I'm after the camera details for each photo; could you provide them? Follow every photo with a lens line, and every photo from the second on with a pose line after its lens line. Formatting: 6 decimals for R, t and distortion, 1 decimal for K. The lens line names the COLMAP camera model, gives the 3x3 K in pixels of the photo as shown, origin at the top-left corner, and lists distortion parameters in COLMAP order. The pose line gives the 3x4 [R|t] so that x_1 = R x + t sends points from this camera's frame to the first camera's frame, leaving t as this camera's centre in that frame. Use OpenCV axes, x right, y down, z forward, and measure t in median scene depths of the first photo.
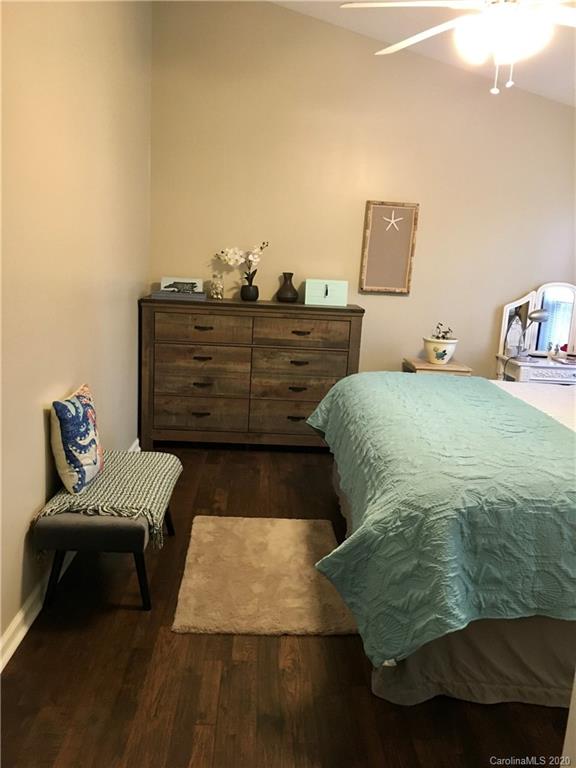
lens RADIAL K [[649.2, 0, 288.4], [0, 649.2, 385.6], [0, 0, 1]] dist [0.035872, -0.047309]
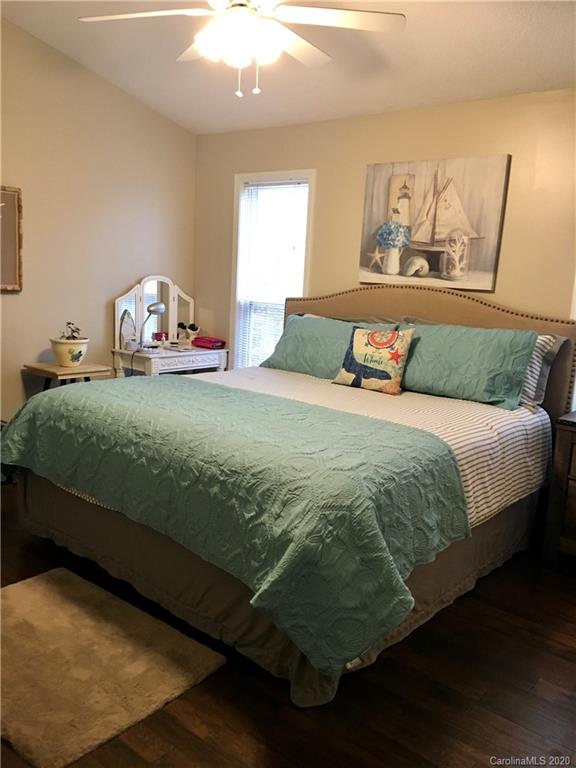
lens RADIAL K [[649.2, 0, 289.0], [0, 649.2, 383.2], [0, 0, 1]] dist [0.035872, -0.047309]
pose [[0.661094, -0.145410, 0.736078, -0.460355], [0.131379, 0.988318, 0.077244, -0.075714], [-0.738712, 0.045640, 0.672475, 0.286768]]
